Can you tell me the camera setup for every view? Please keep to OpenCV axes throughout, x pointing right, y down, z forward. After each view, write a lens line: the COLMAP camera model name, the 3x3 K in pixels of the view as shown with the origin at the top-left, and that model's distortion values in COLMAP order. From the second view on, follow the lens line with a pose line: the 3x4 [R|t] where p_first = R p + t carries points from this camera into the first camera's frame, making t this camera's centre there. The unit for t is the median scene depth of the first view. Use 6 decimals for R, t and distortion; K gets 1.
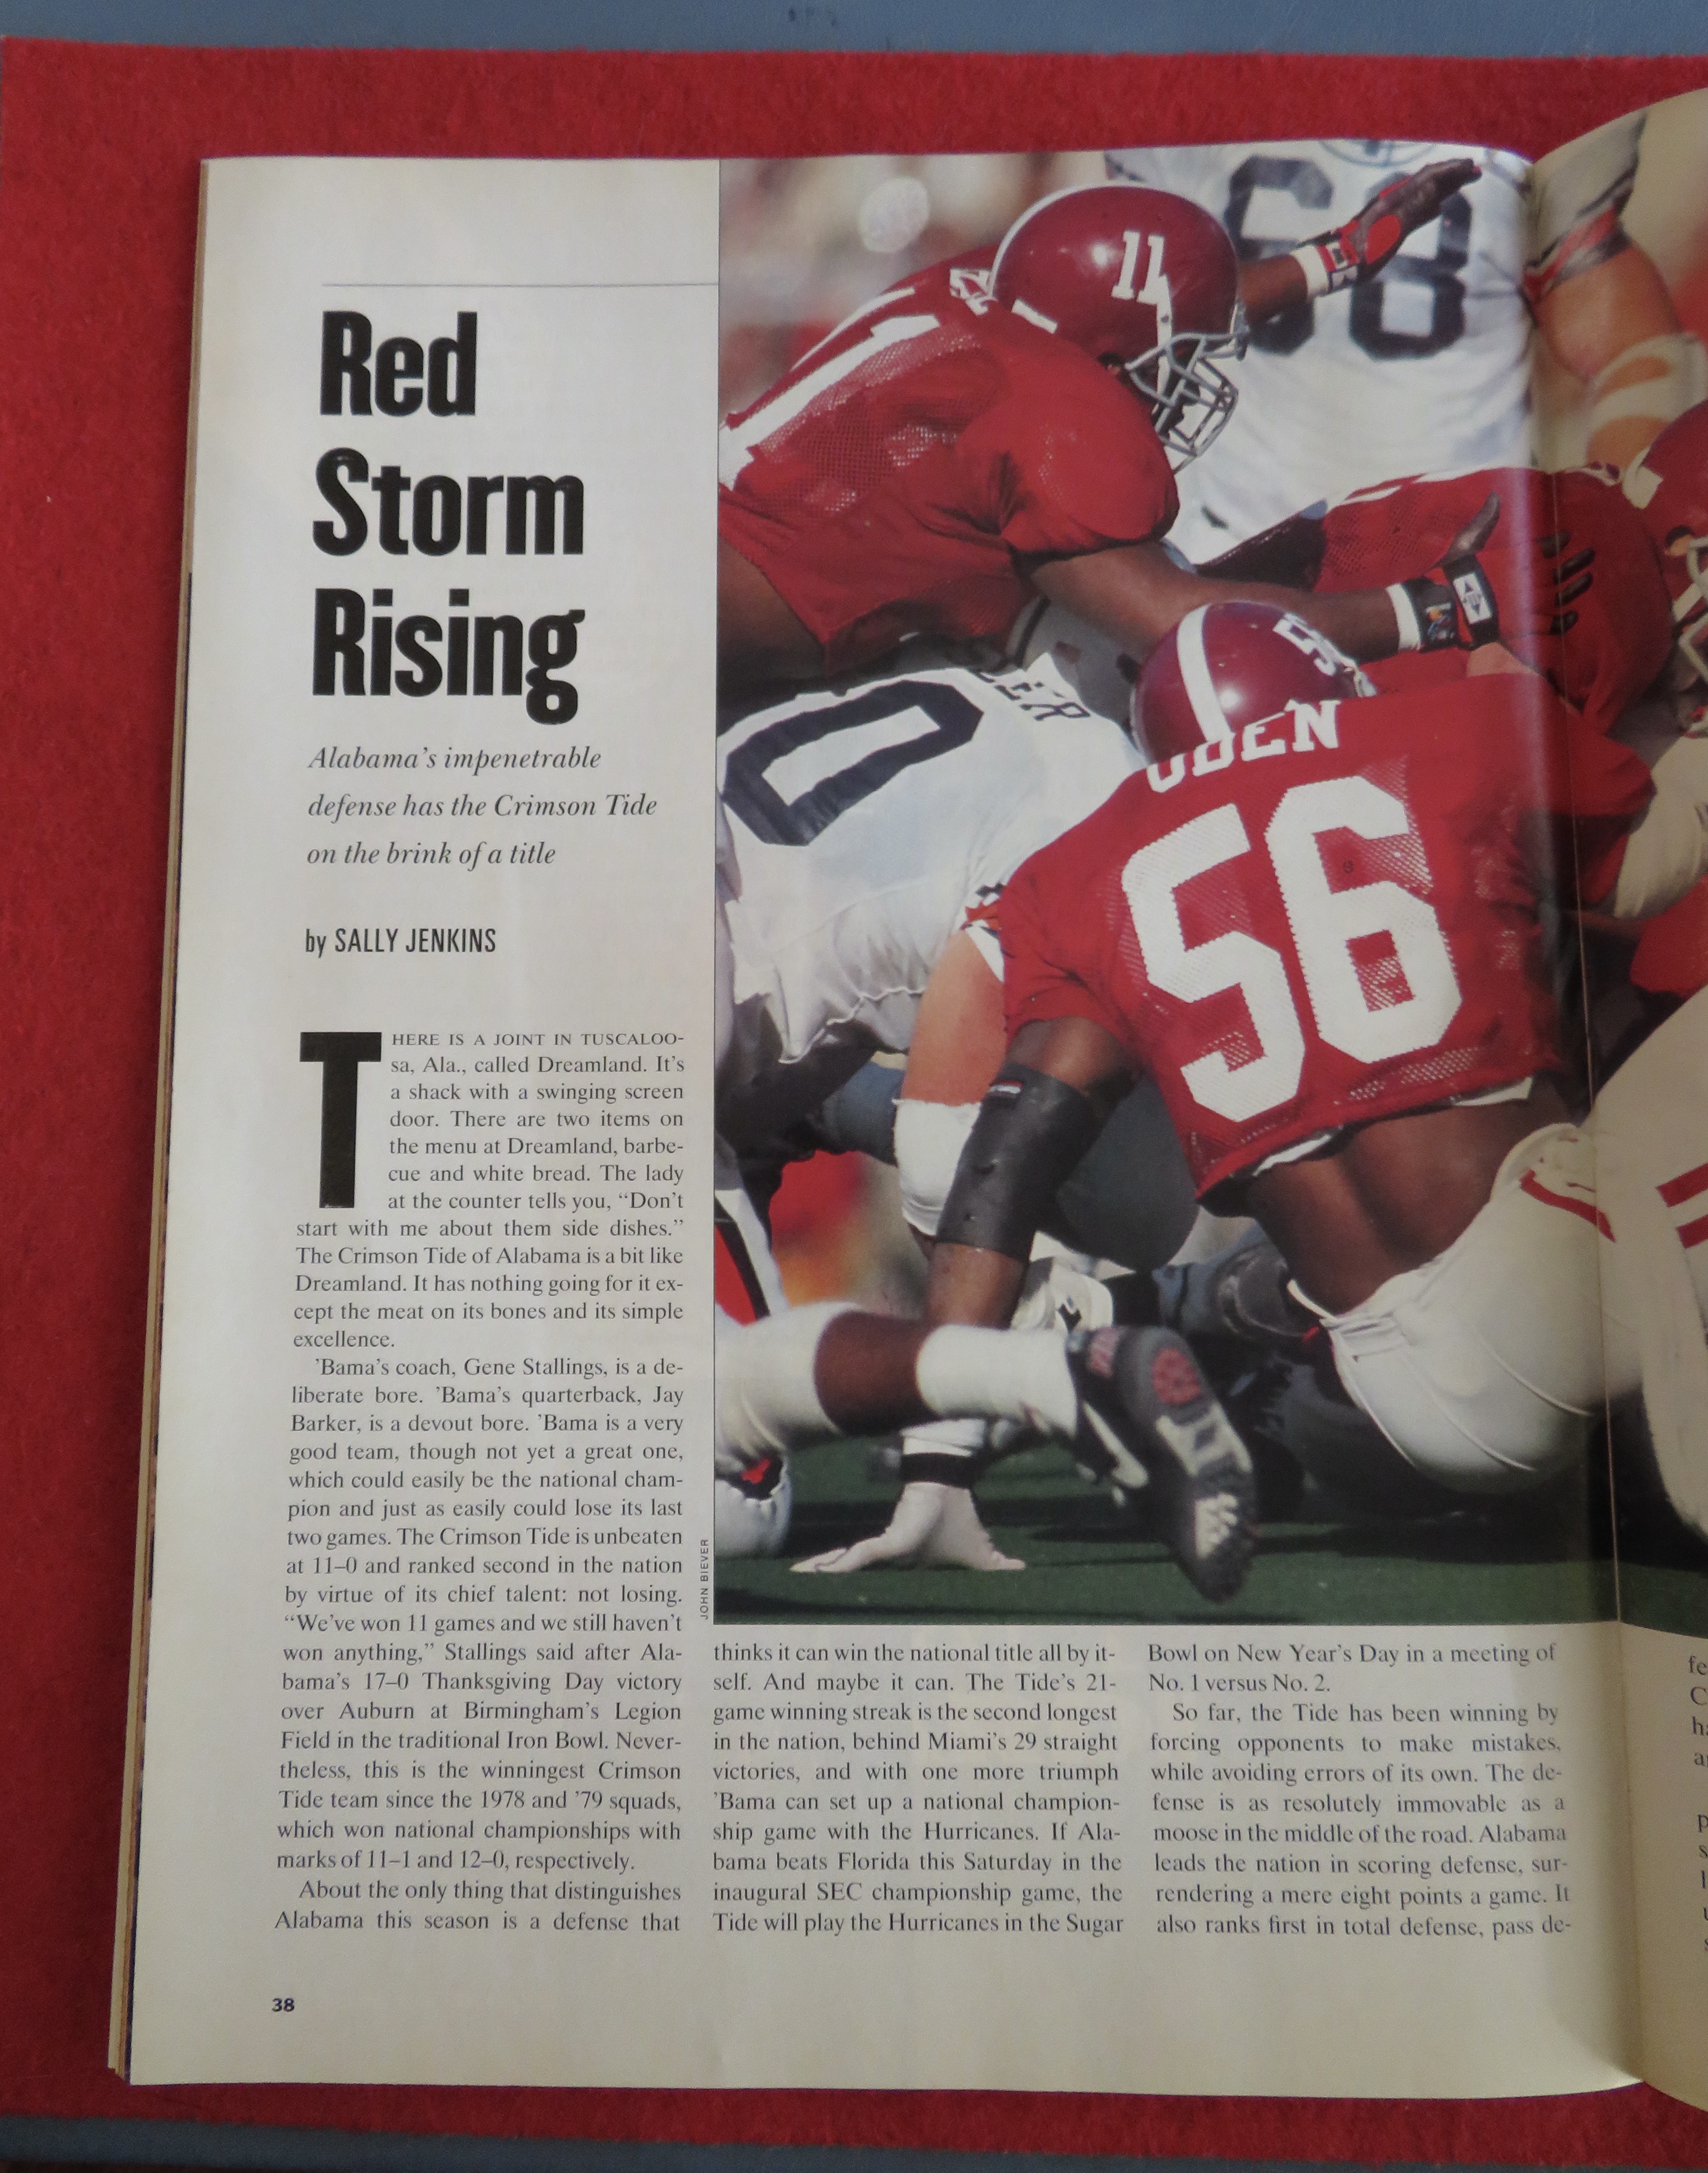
lens RADIAL K [[881.1, 0, 853.9], [0, 881.1, 1108.0], [0, 0, 1]] dist [-0.001290, 0.000330]
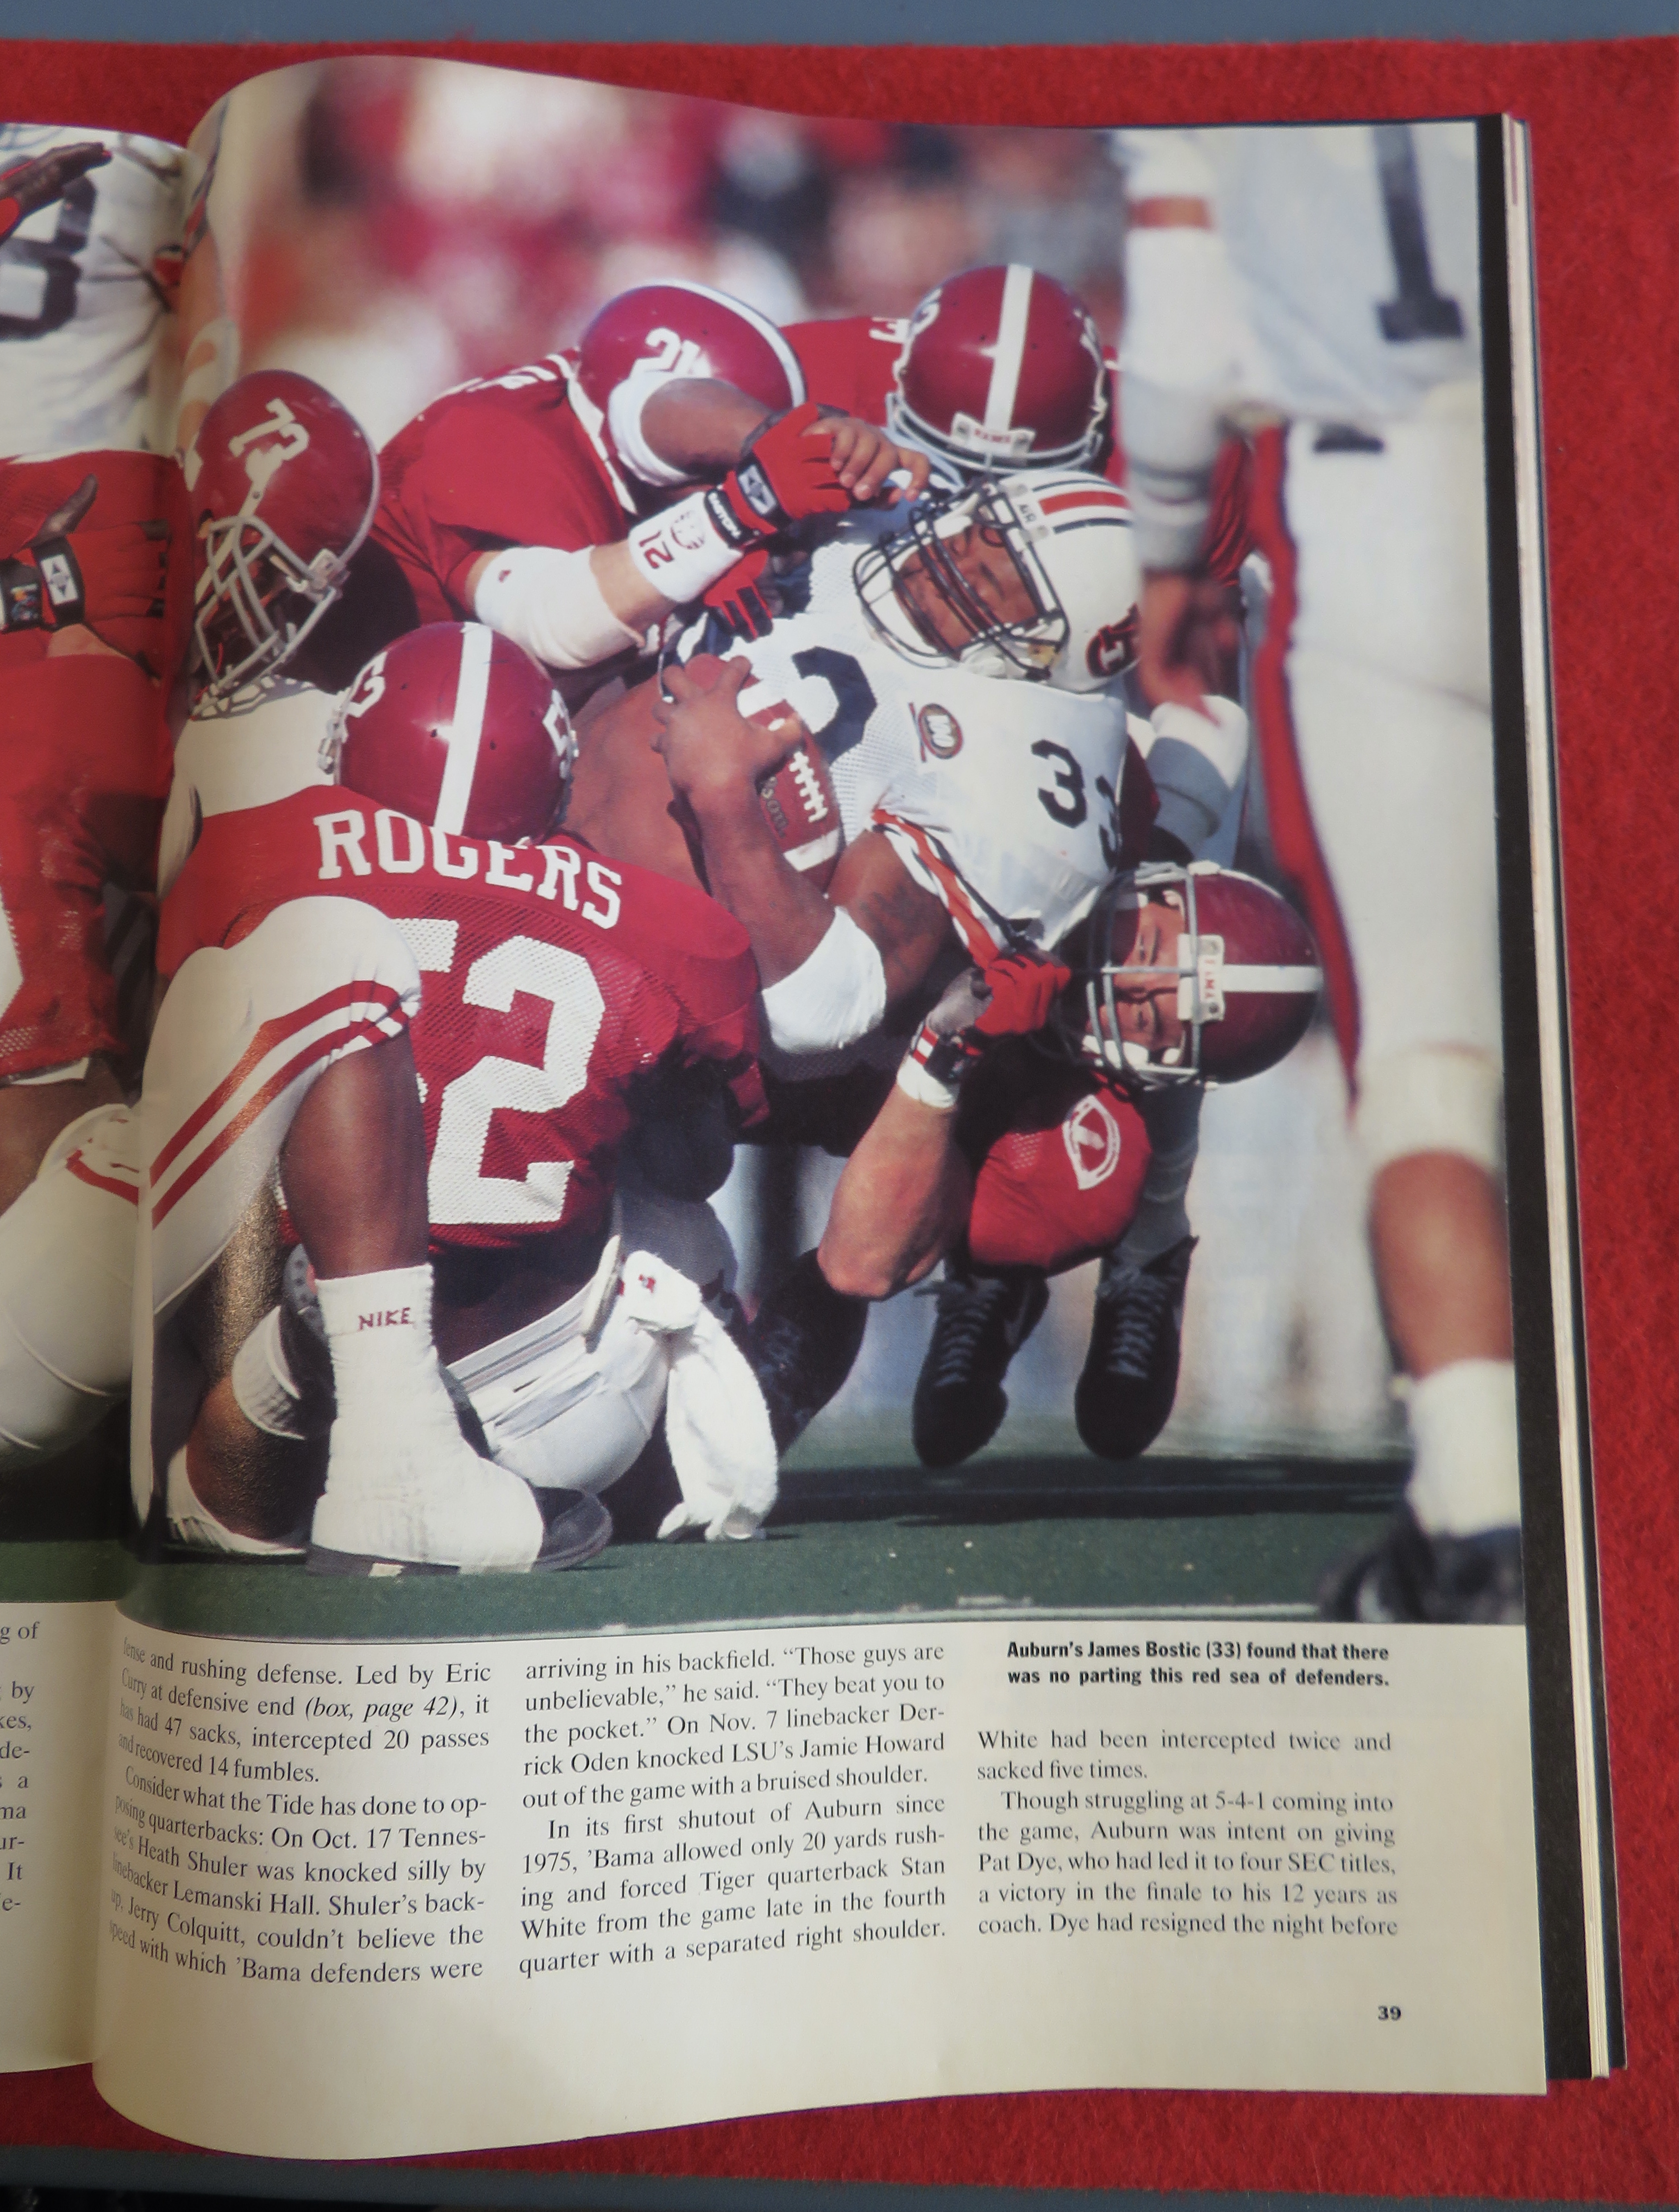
lens RADIAL K [[876.9, 0, 839.5], [0, 876.9, 1106.0], [0, 0, 1]] dist [-0.000512, 0.000064]
pose [[0.999868, 0.016019, -0.002637, 1.603230], [-0.016023, 0.999870, -0.001570, 0.008061], [0.002612, 0.001612, 0.999995, 0.004371]]
